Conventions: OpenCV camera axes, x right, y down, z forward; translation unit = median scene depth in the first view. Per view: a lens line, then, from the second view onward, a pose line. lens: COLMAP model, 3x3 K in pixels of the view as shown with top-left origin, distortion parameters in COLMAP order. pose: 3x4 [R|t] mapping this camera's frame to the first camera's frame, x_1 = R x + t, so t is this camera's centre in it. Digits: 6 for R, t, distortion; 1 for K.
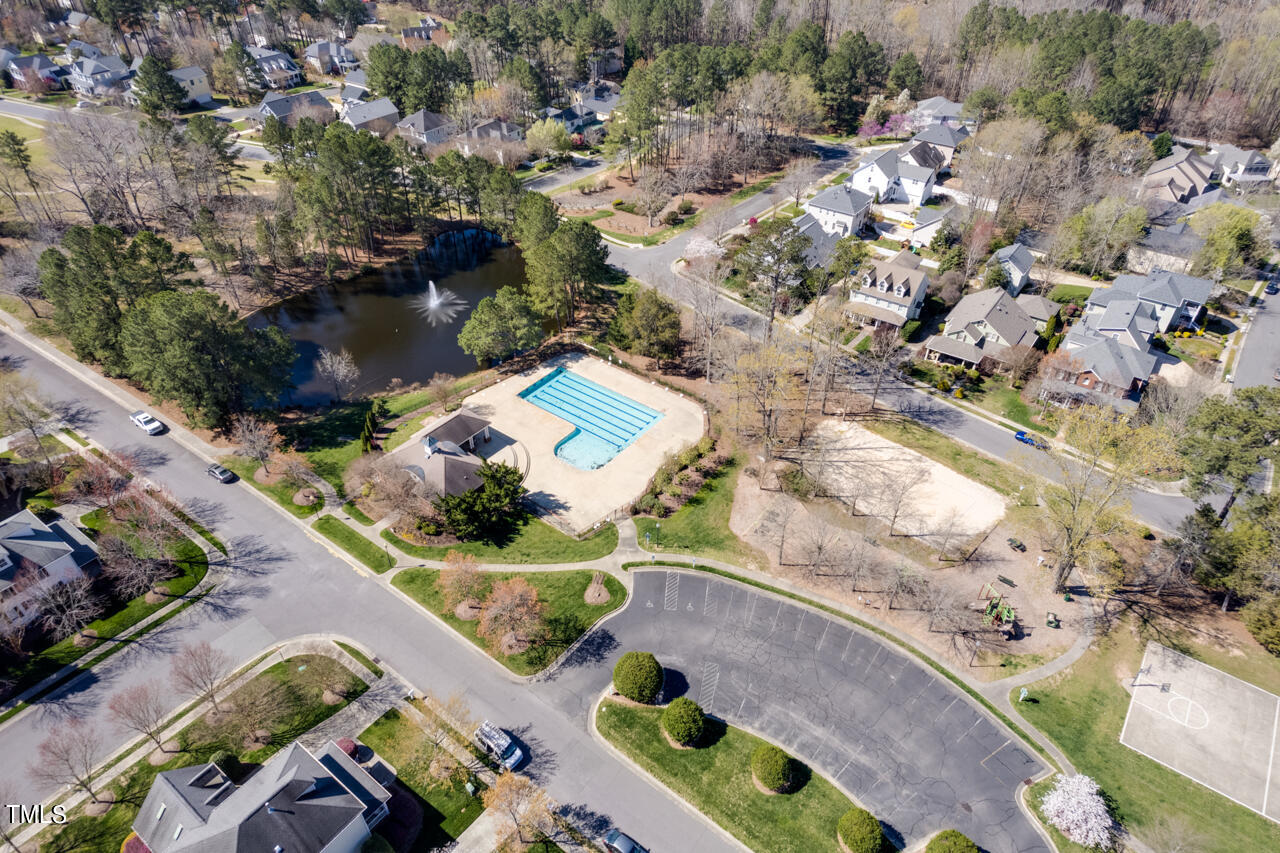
lens RADIAL K [[778.5, 0, 640.0], [0, 778.5, 426.5], [0, 0, 1]] dist [0.099939, -0.072112]
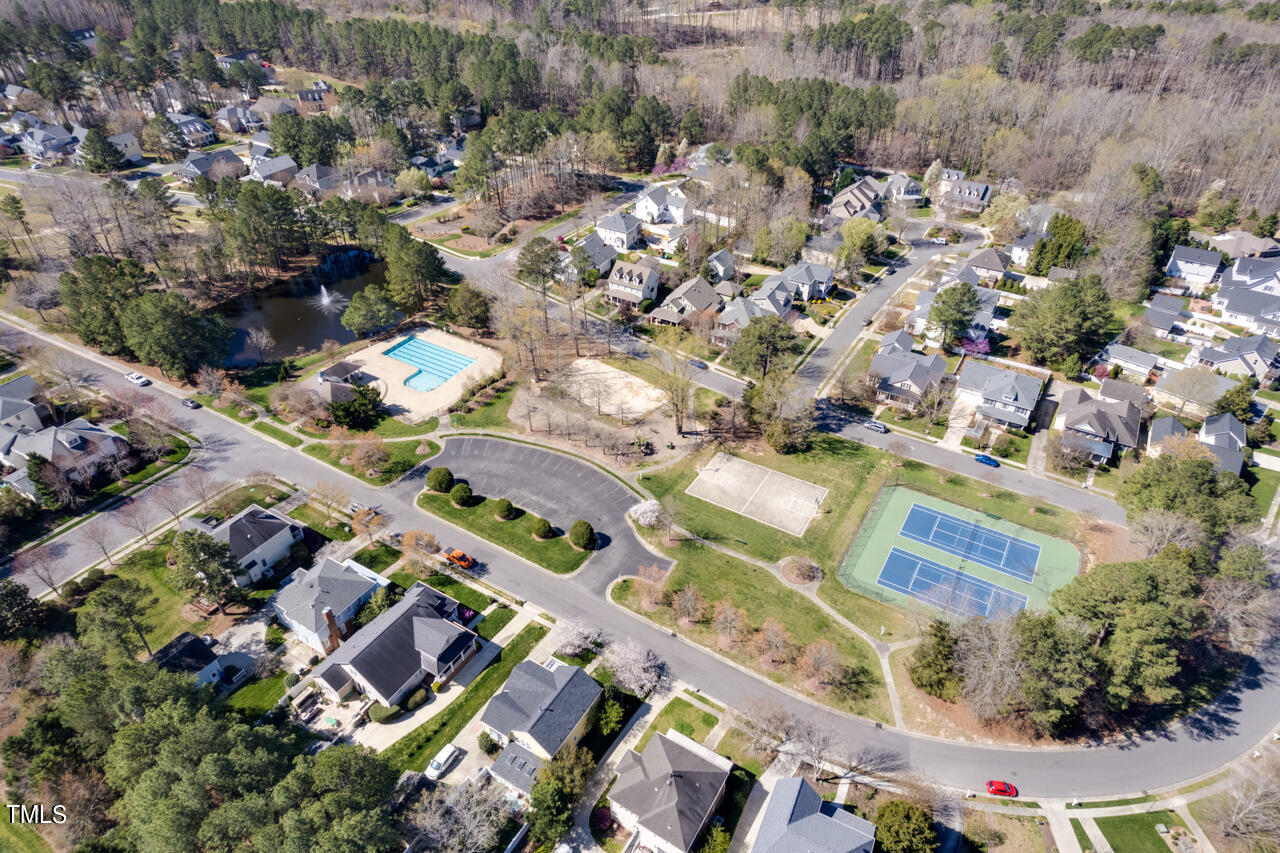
lens RADIAL K [[778.5, 0, 640.0], [0, 778.5, 426.5], [0, 0, 1]] dist [0.099939, -0.072112]
pose [[0.994457, -0.059961, 0.086373, 0.186307], [0.061971, 0.997862, -0.020775, 0.149817], [-0.084943, 0.026013, 0.996046, -0.535475]]
